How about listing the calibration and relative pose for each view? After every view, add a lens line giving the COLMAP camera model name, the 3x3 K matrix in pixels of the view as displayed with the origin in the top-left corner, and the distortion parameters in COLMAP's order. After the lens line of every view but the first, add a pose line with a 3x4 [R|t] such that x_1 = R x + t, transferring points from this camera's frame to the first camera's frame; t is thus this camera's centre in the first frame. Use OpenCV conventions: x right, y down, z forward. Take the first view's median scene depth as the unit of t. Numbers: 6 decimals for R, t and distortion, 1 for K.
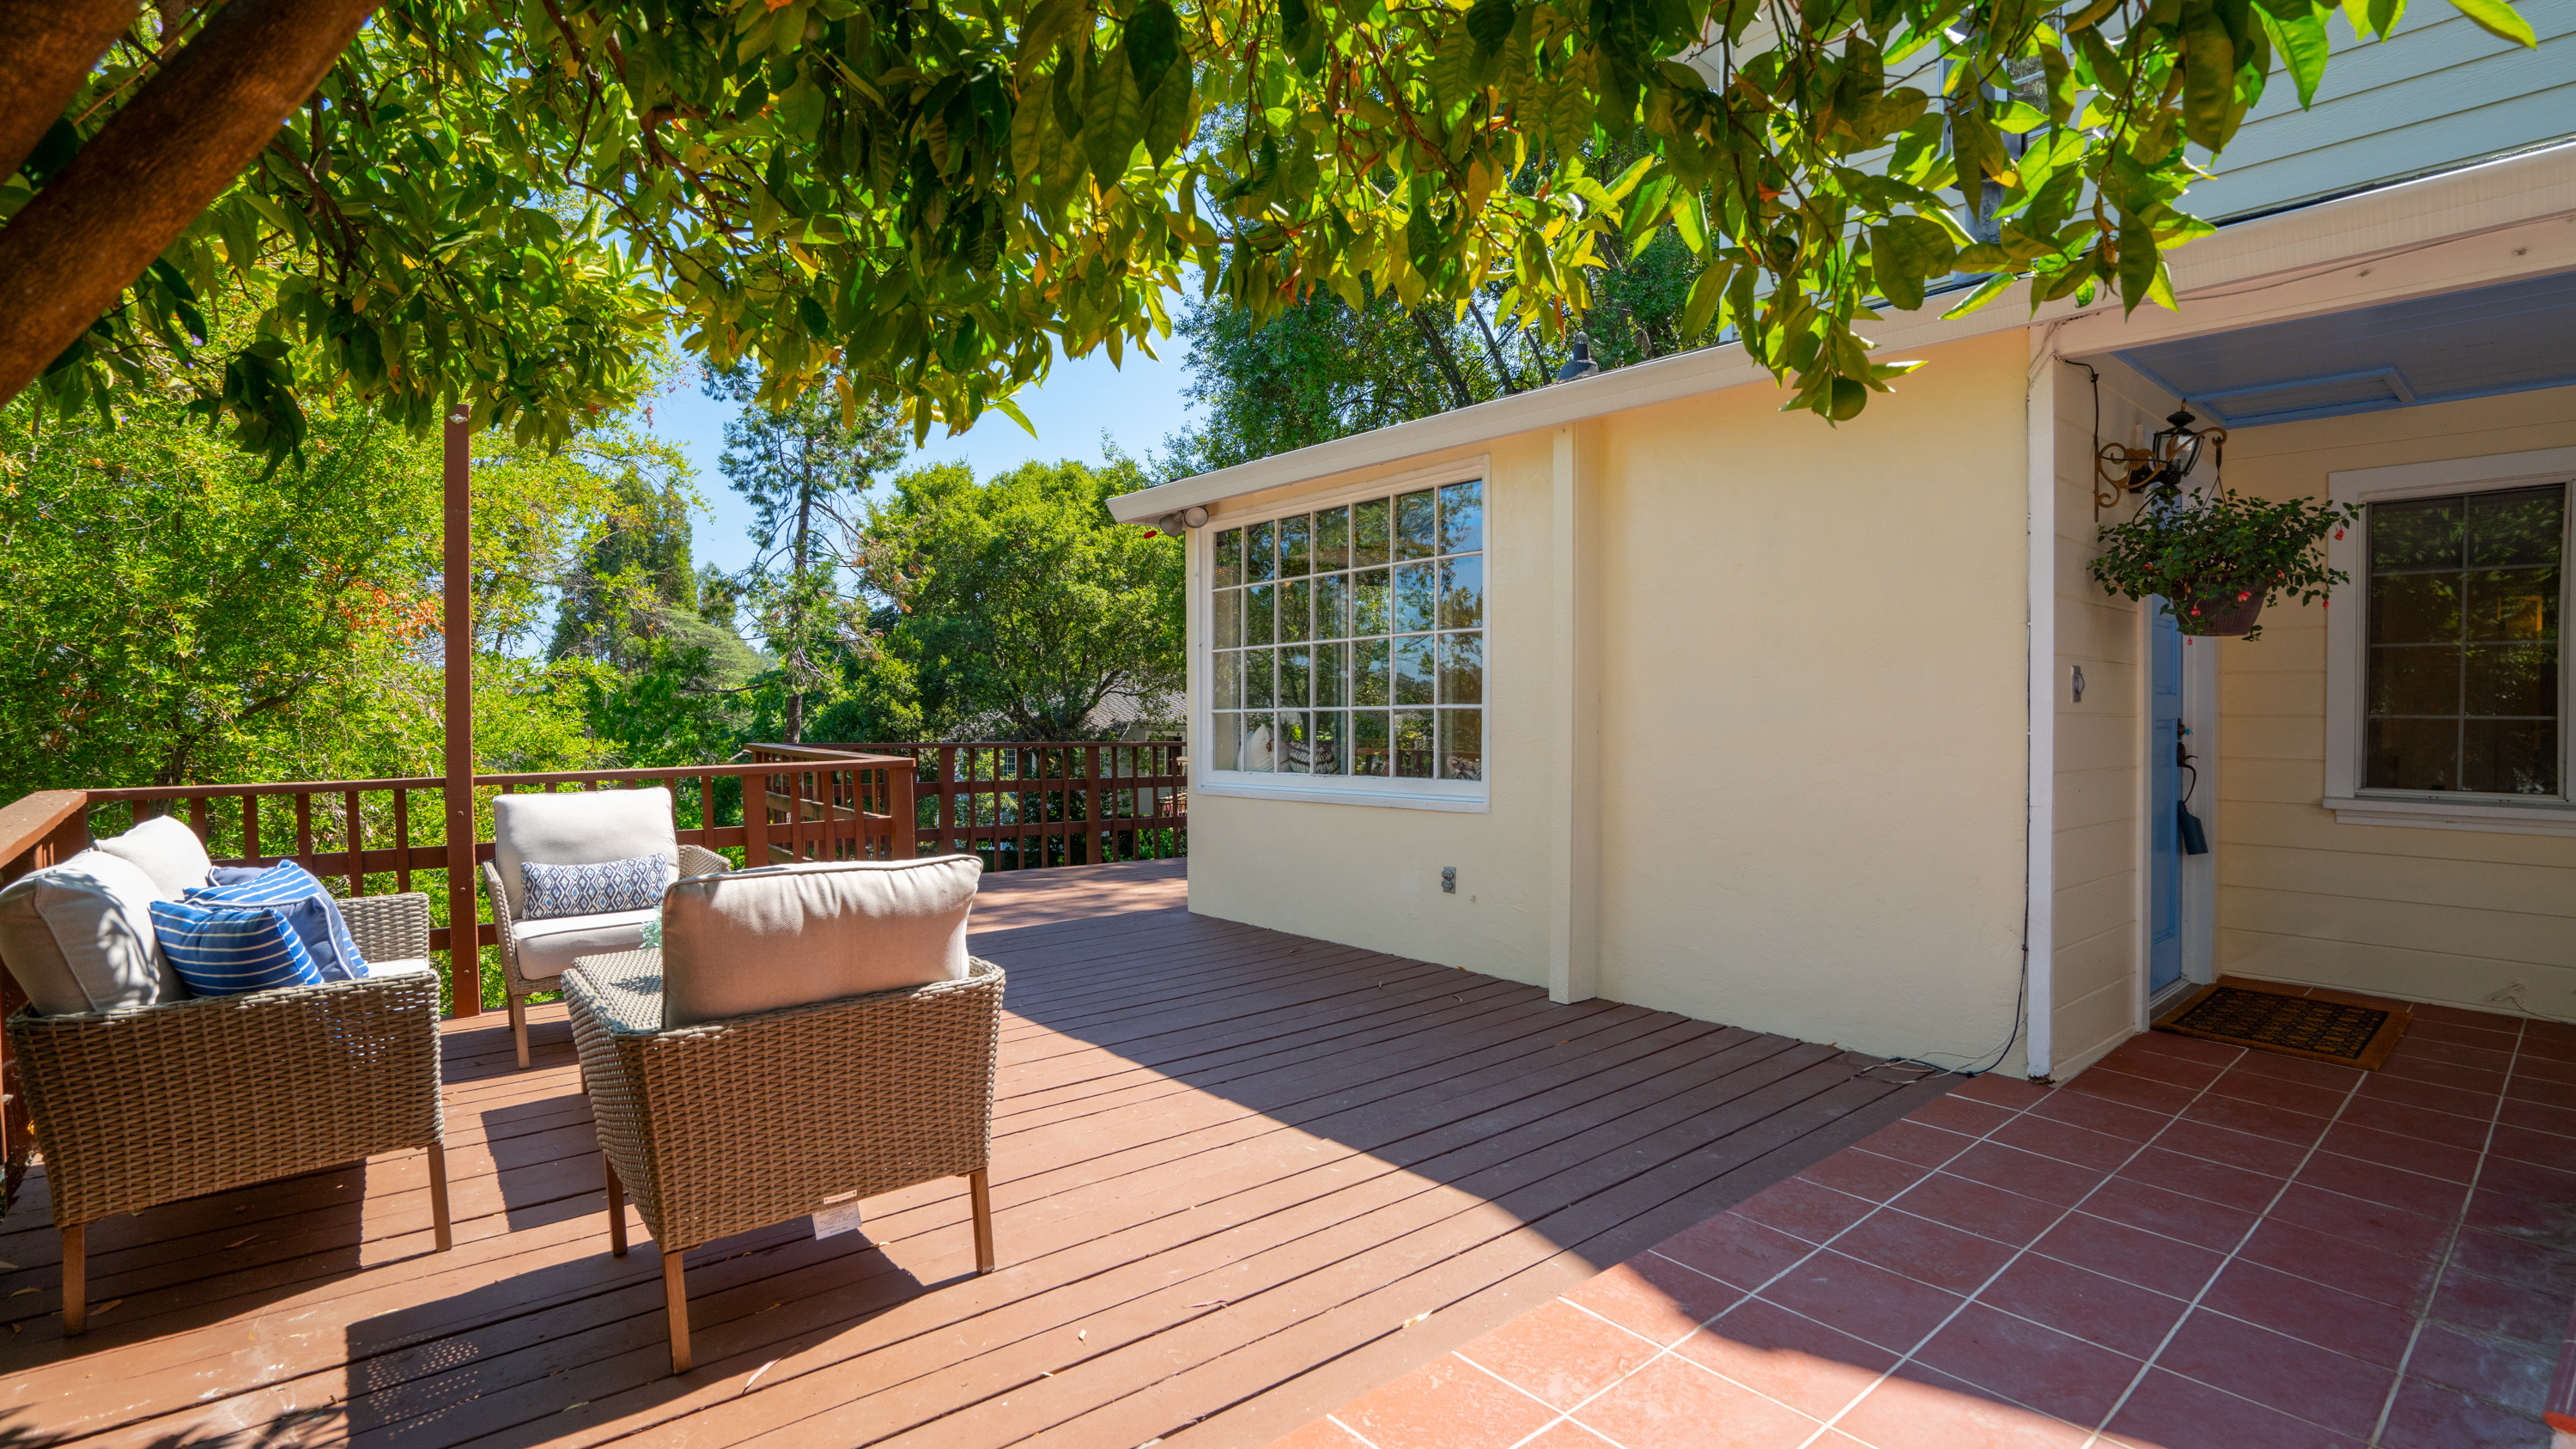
lens RADIAL K [[1172.9, 0, 1292.8], [0, 1172.9, 709.0], [0, 0, 1]] dist [-0.002369, 0.000102]
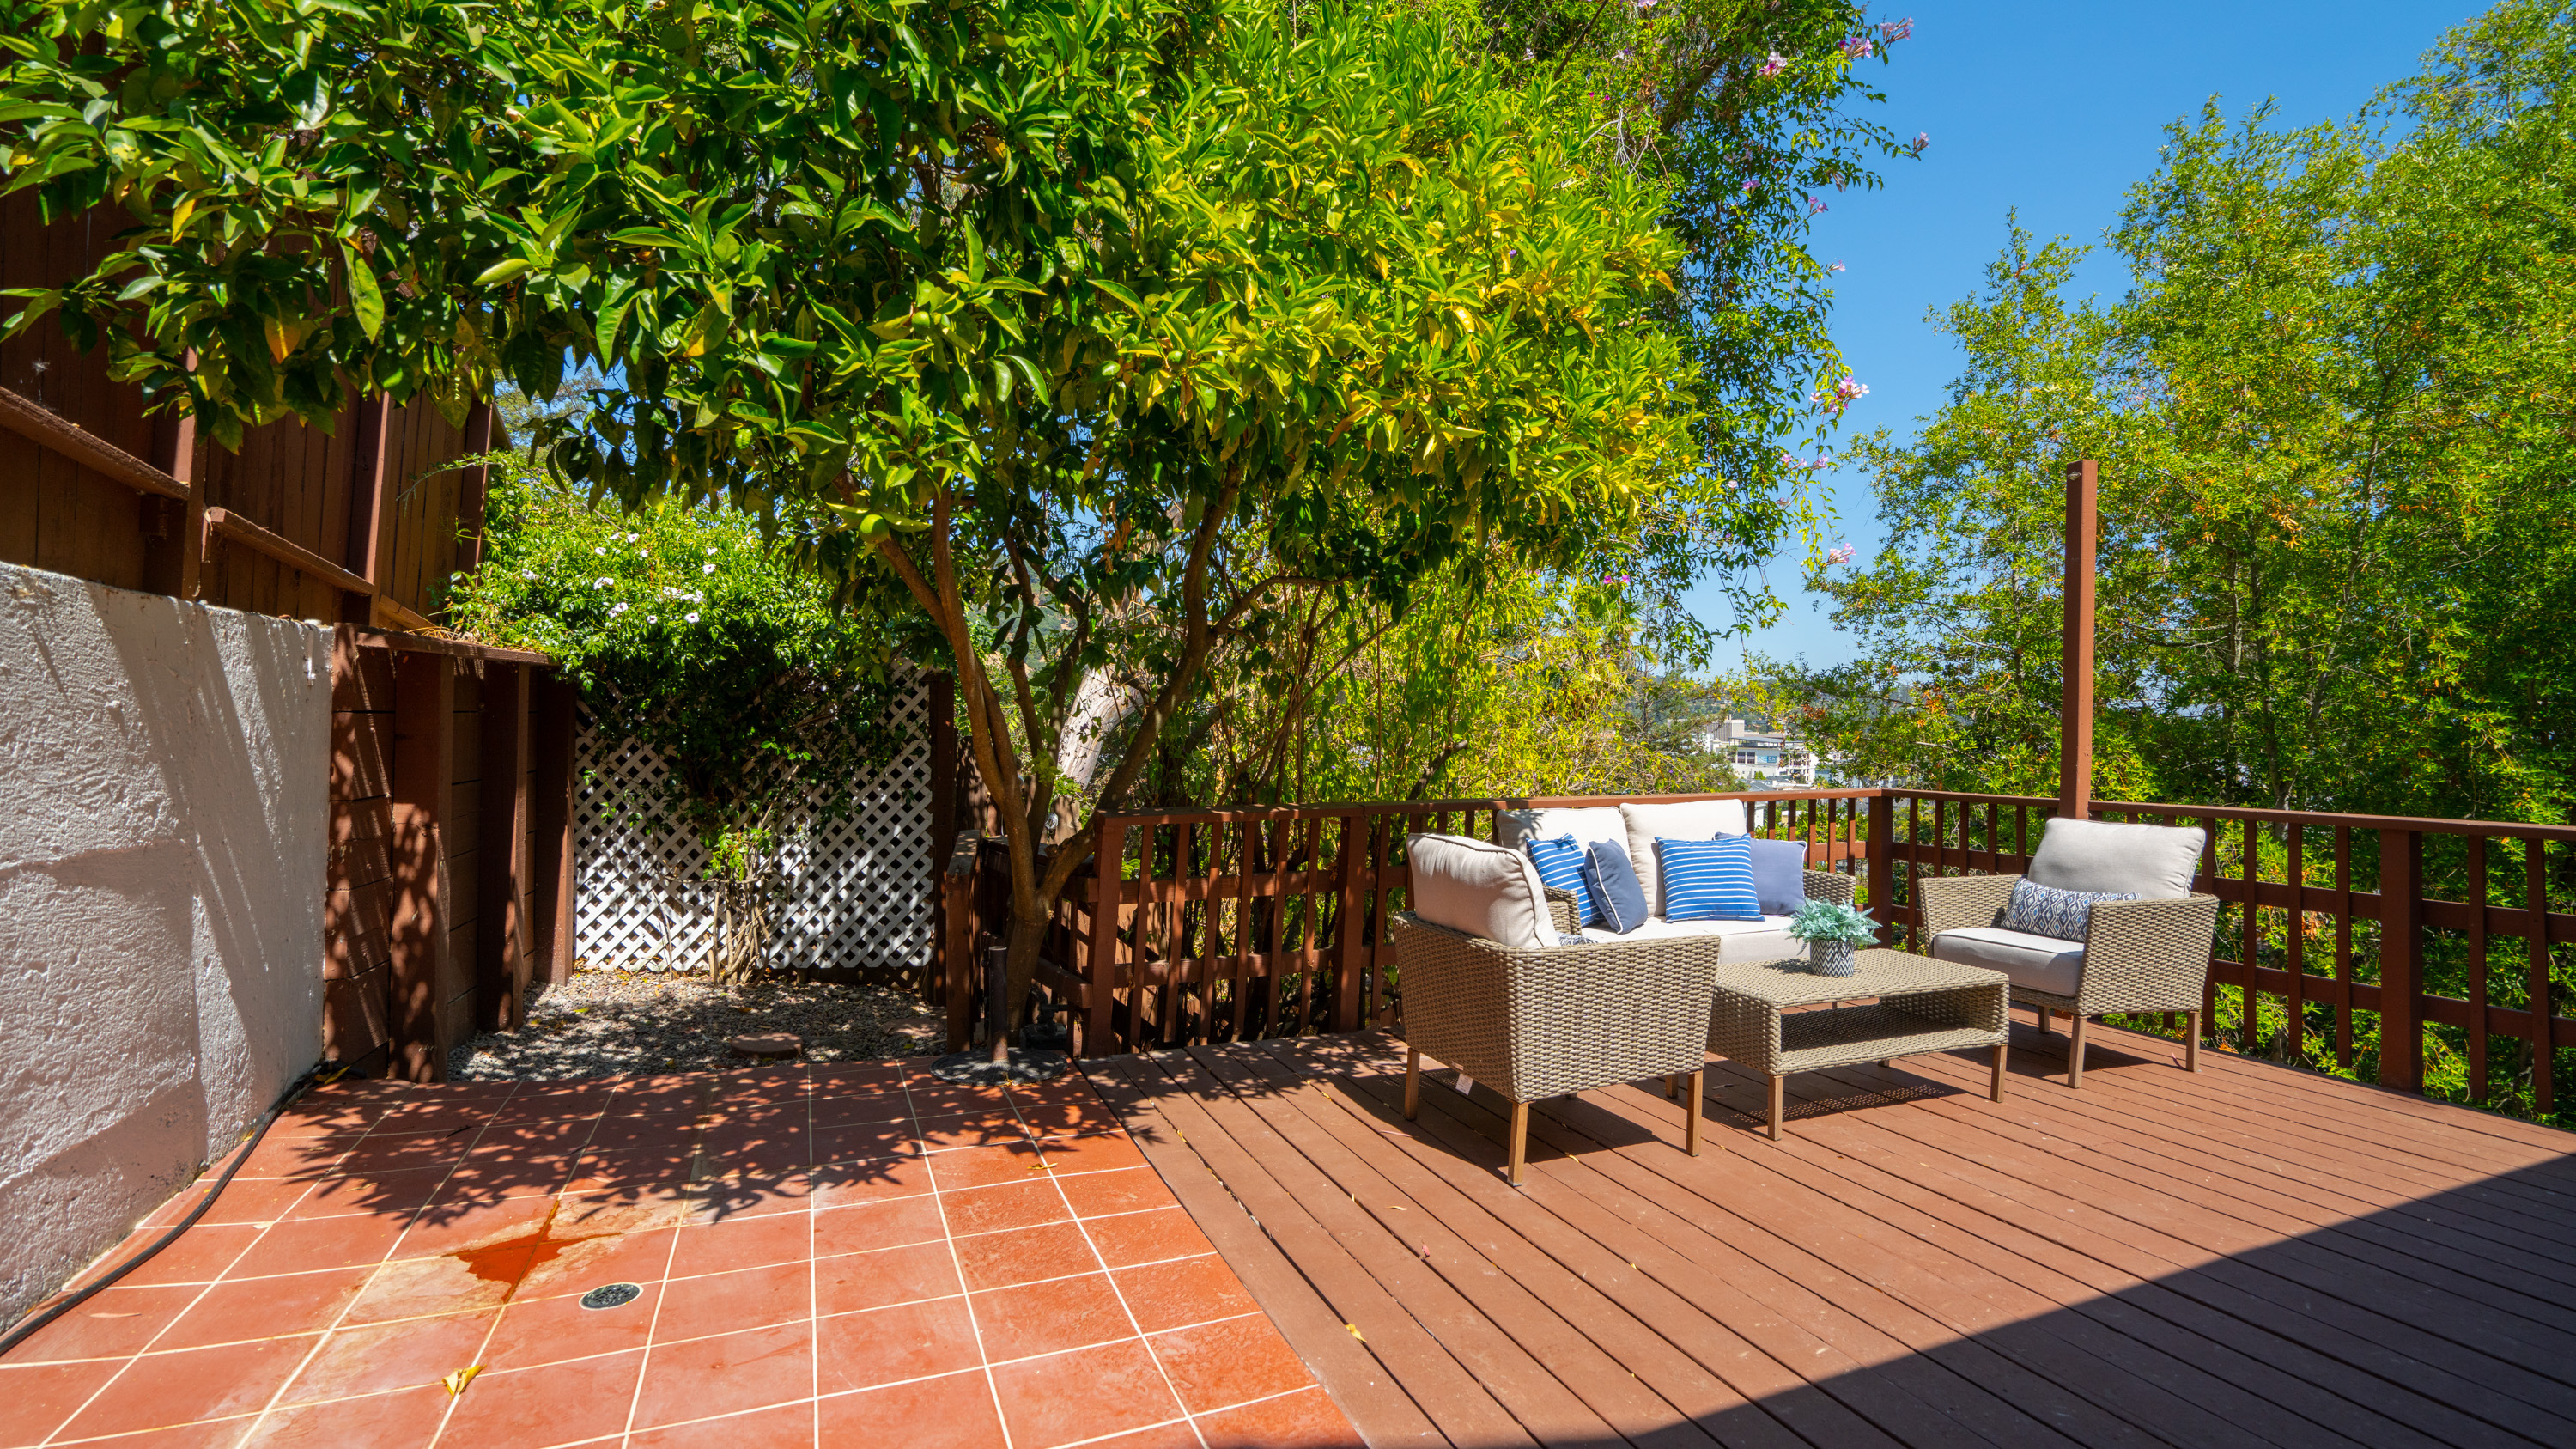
lens RADIAL K [[1151.7, 0, 1300.2], [0, 1151.7, 711.9], [0, 0, 1]] dist [0.001439, 0.000533]
pose [[-0.276825, -0.020979, -0.960691, 0.854703], [-0.005154, 0.999780, -0.020348, -0.001439], [0.960907, -0.000682, -0.276872, 0.958142]]
